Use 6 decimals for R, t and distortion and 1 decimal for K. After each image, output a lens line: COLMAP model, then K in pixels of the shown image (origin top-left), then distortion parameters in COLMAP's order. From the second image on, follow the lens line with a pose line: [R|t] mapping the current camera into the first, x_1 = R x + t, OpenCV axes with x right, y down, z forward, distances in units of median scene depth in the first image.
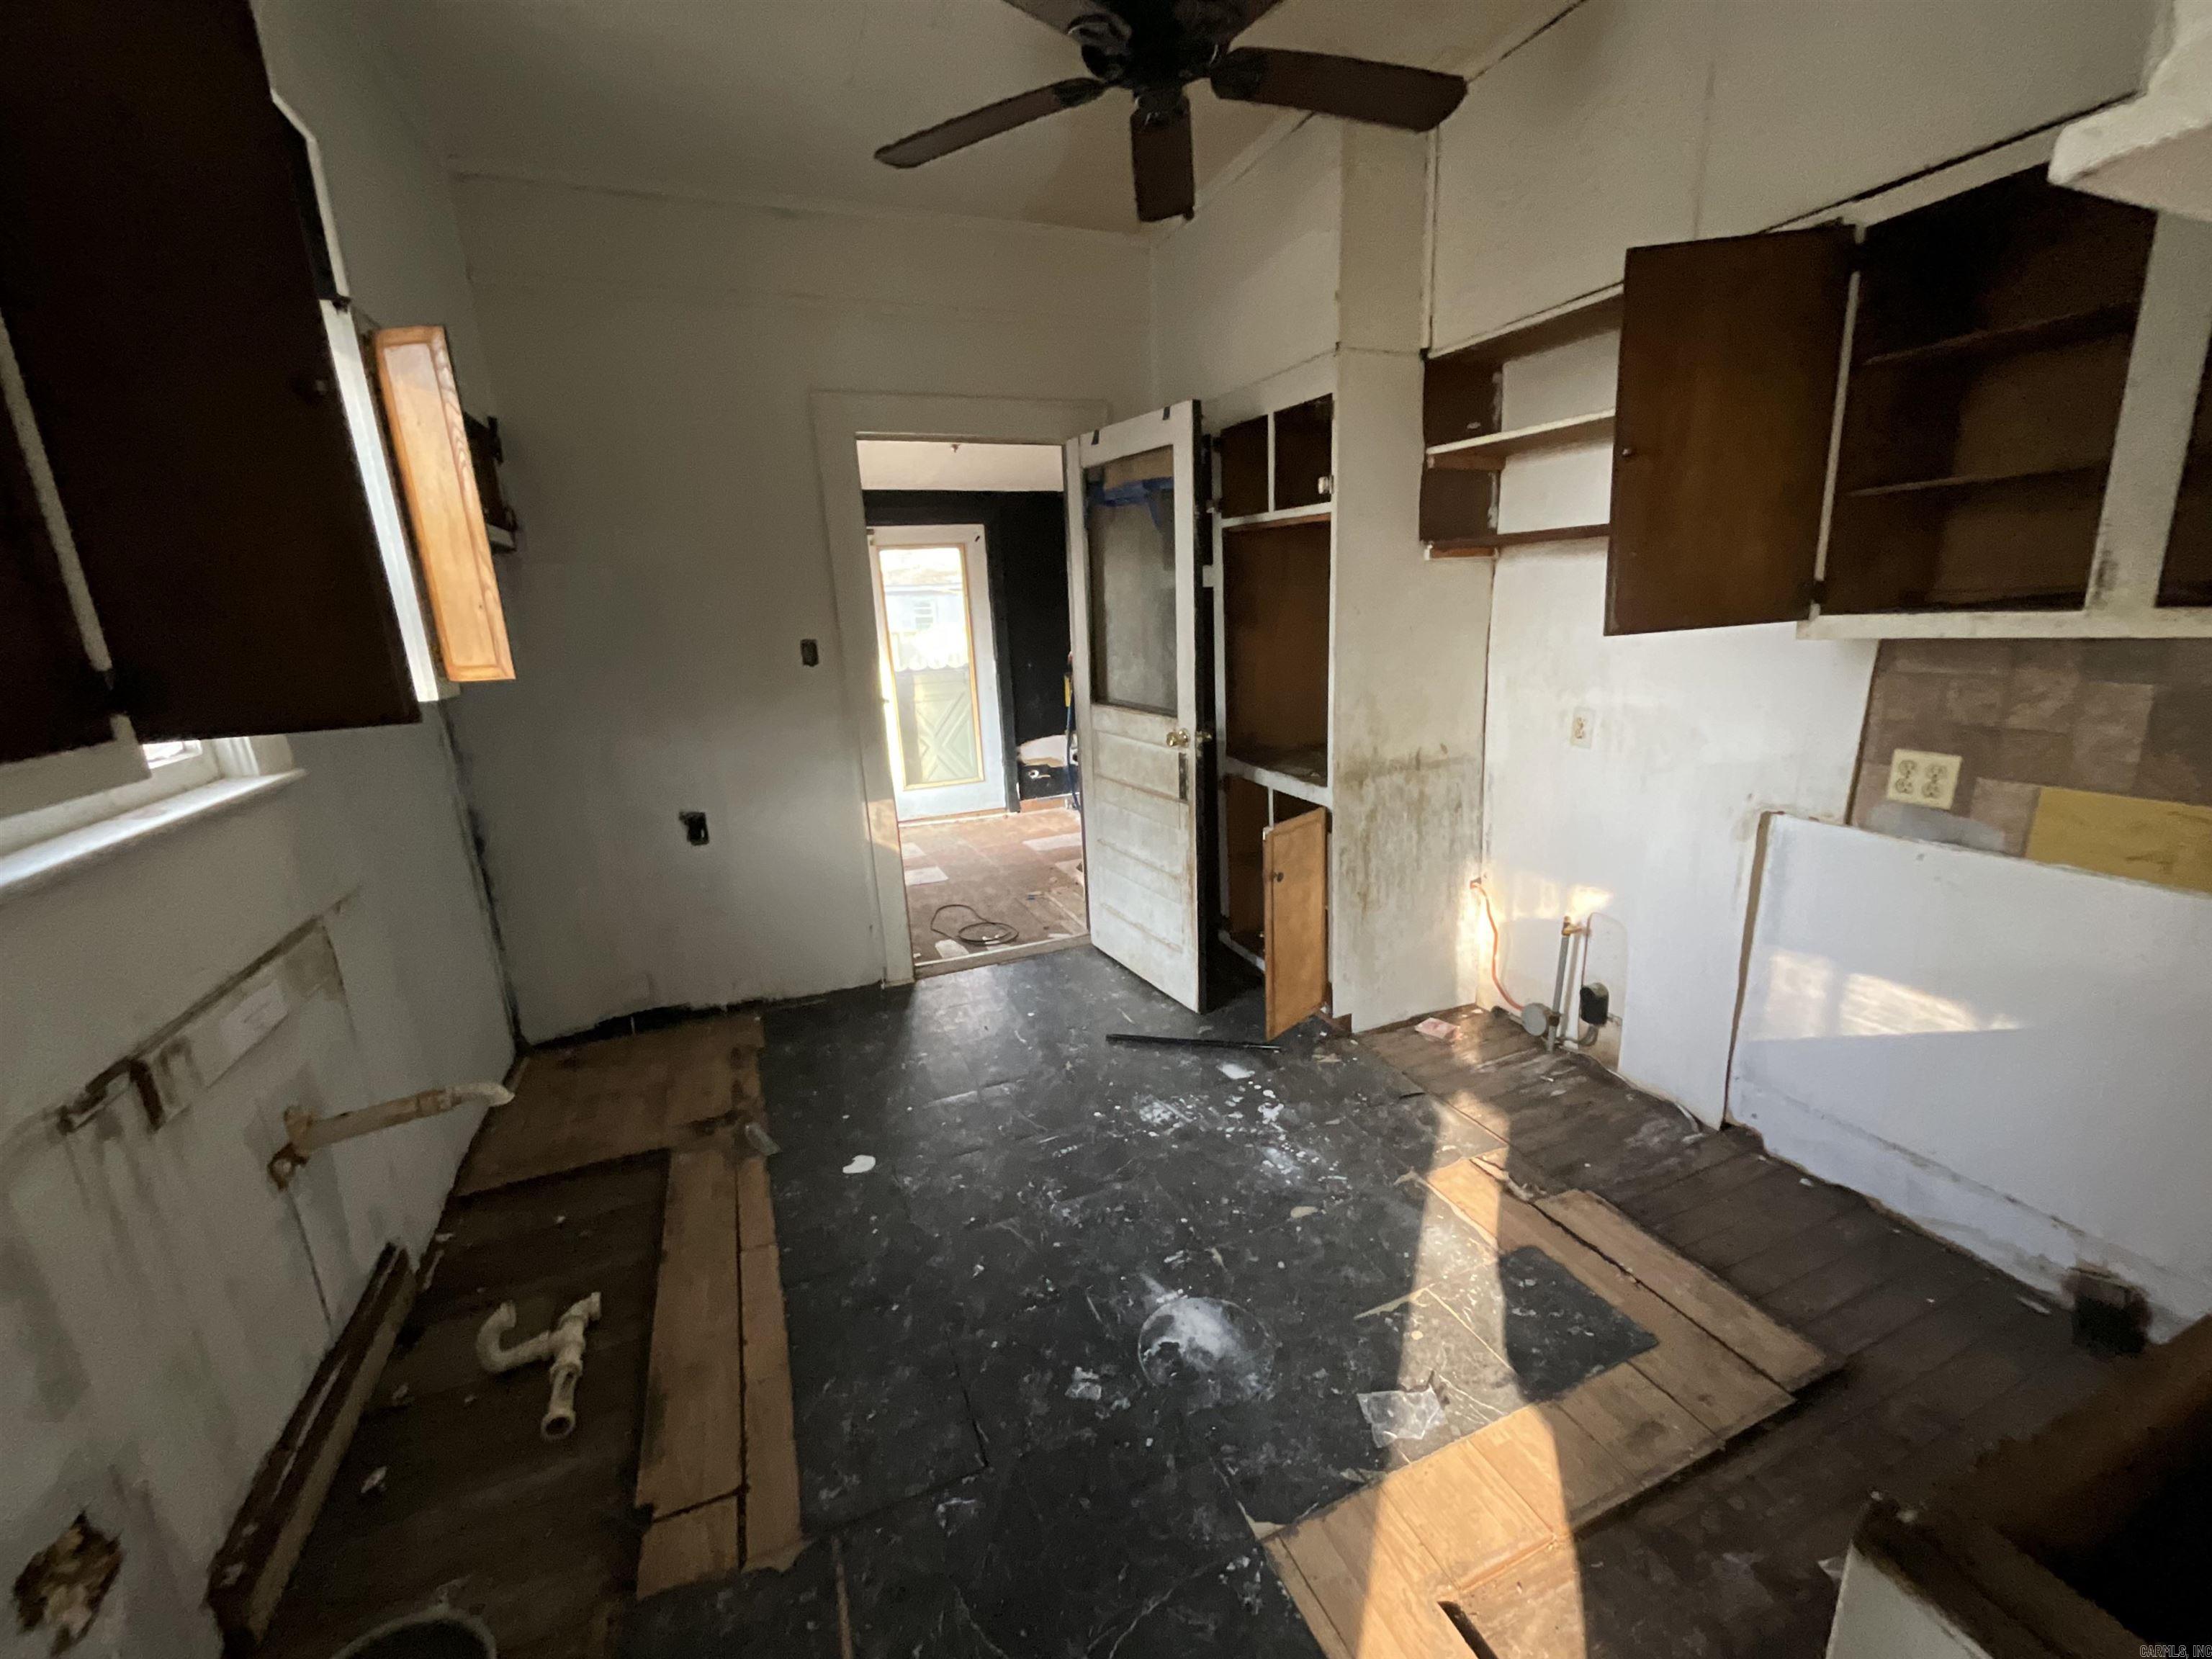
lens RADIAL K [[902.0, 0, 1102.6], [0, 902.0, 830.1], [0, 0, 1]] dist [0.002953, 0.000608]
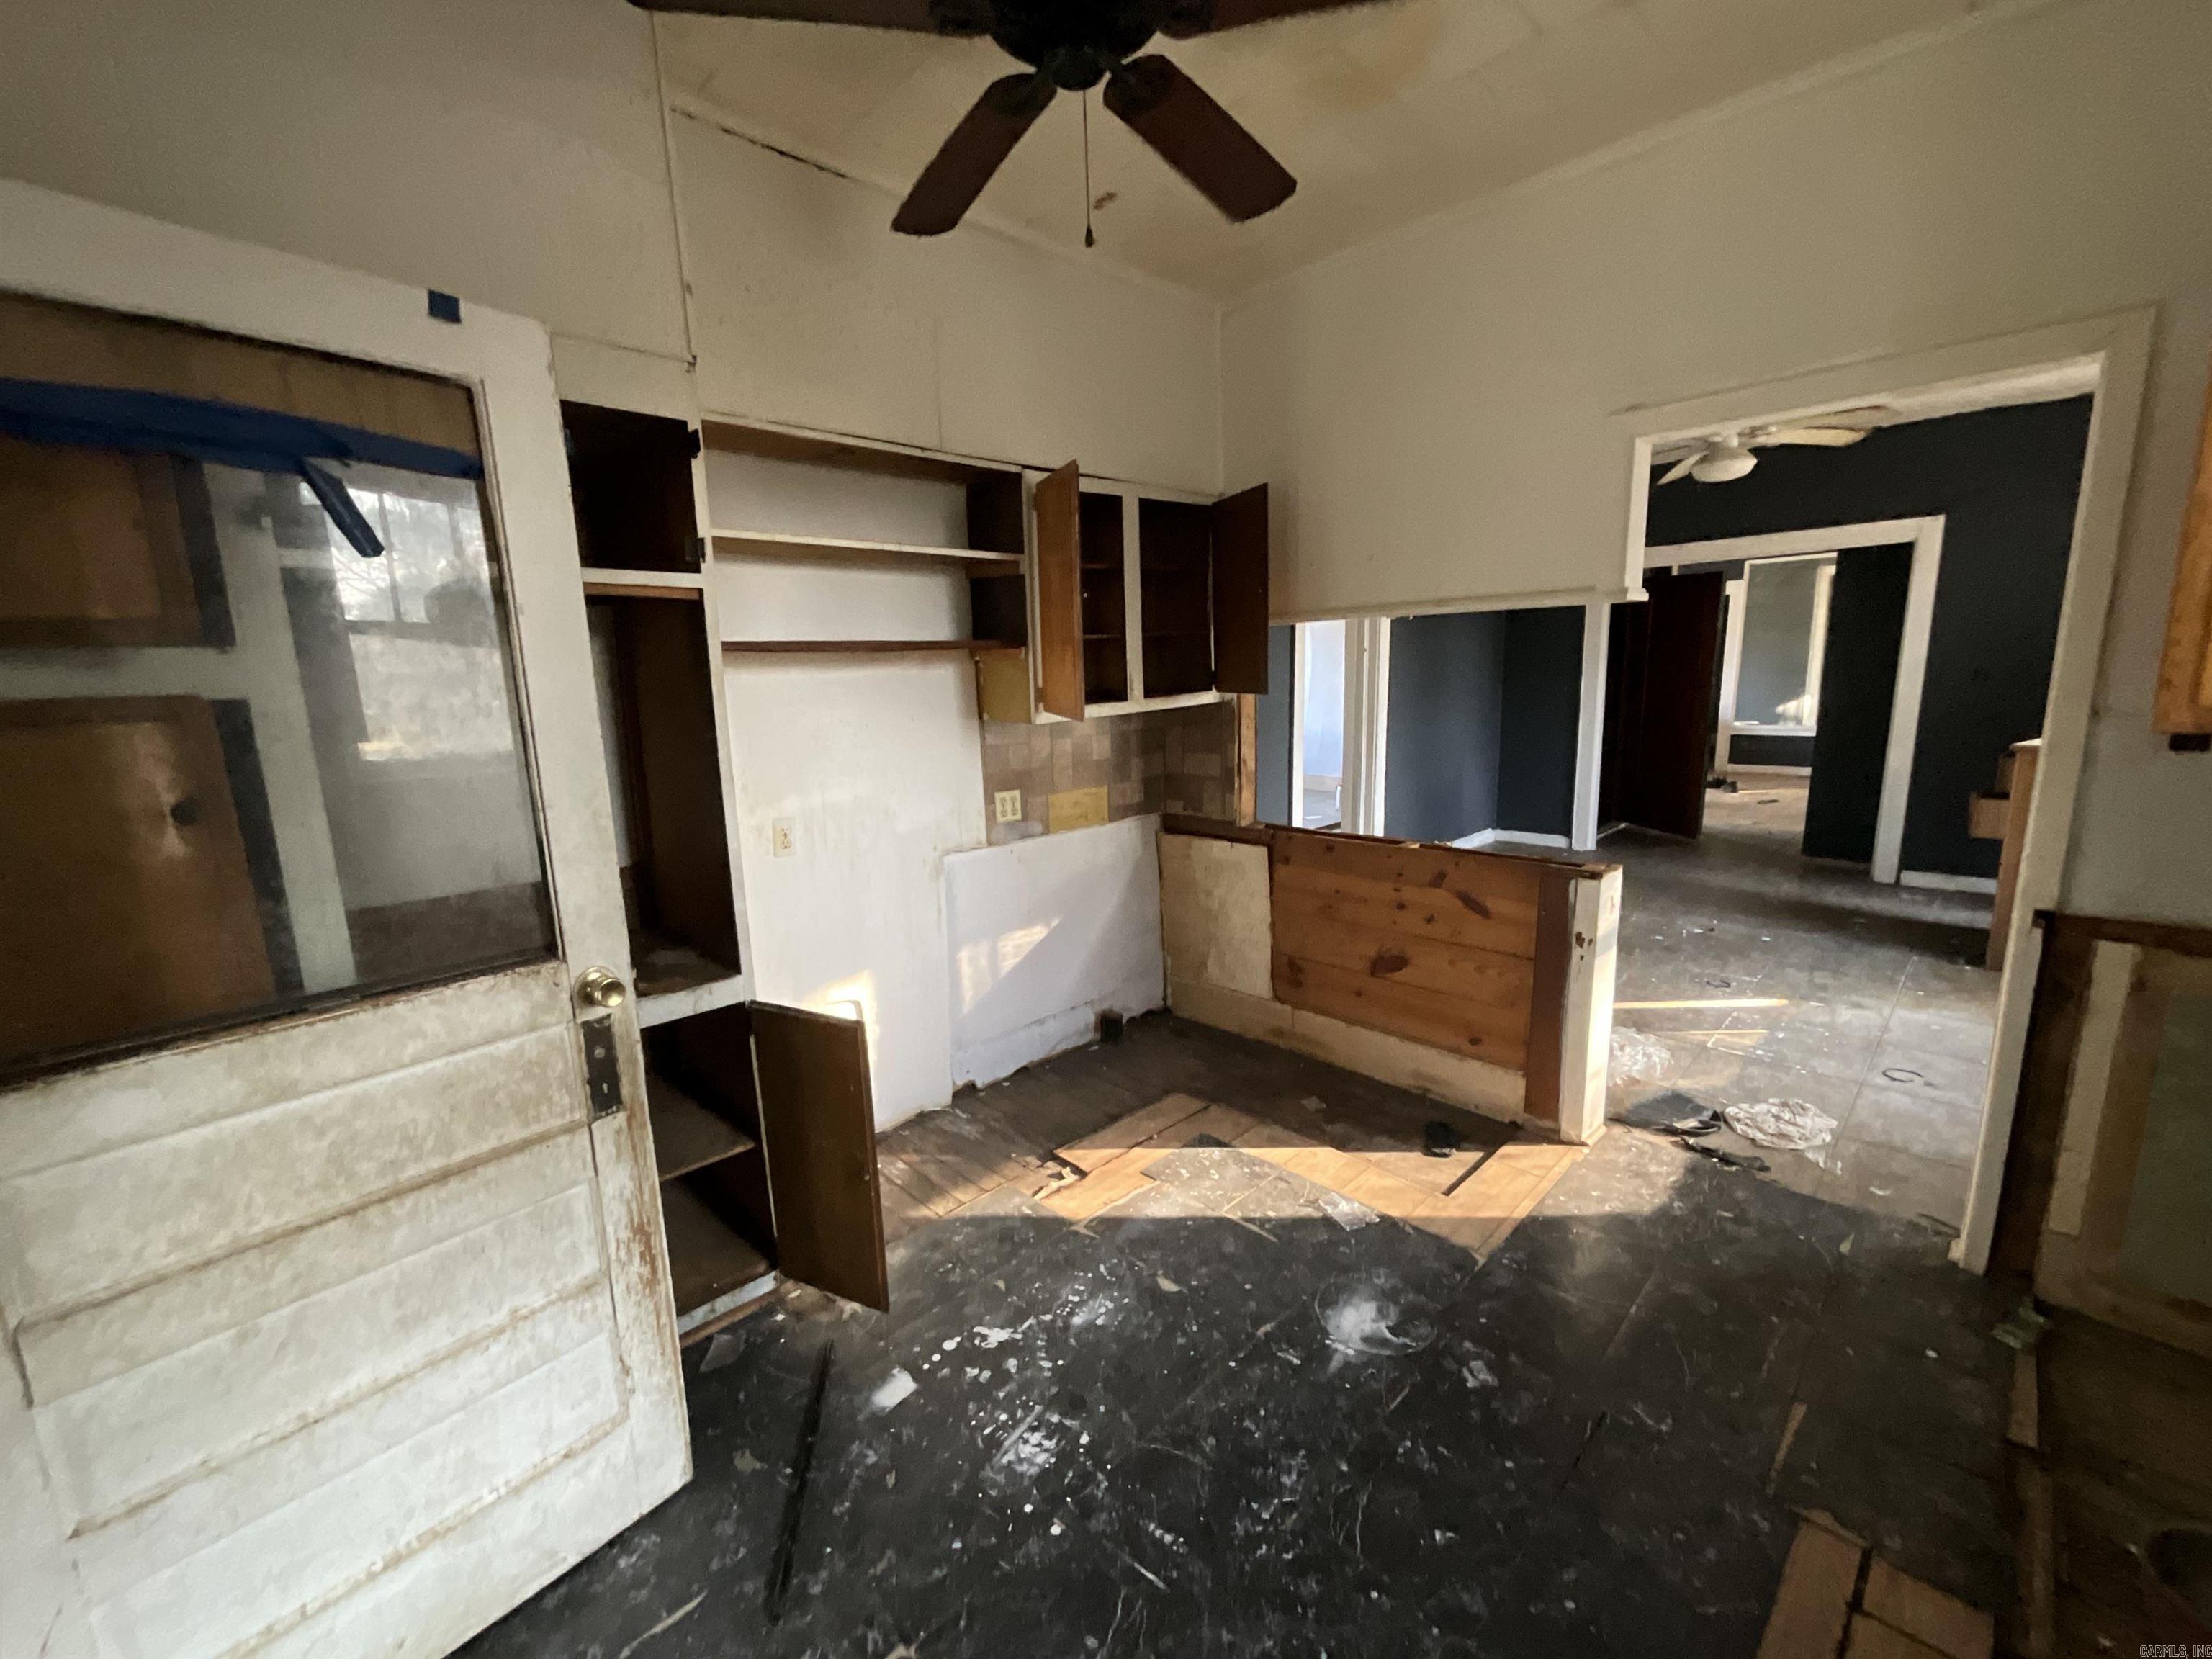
lens RADIAL K [[902.0, 0, 1102.0], [0, 902.0, 829.7], [0, 0, 1]] dist [0.002953, 0.000608]
pose [[-0.365069, -0.107342, 0.924772, -0.665636], [0.279736, 0.934781, 0.218934, -0.309462], [-0.887960, 0.338618, -0.311232, 1.276335]]
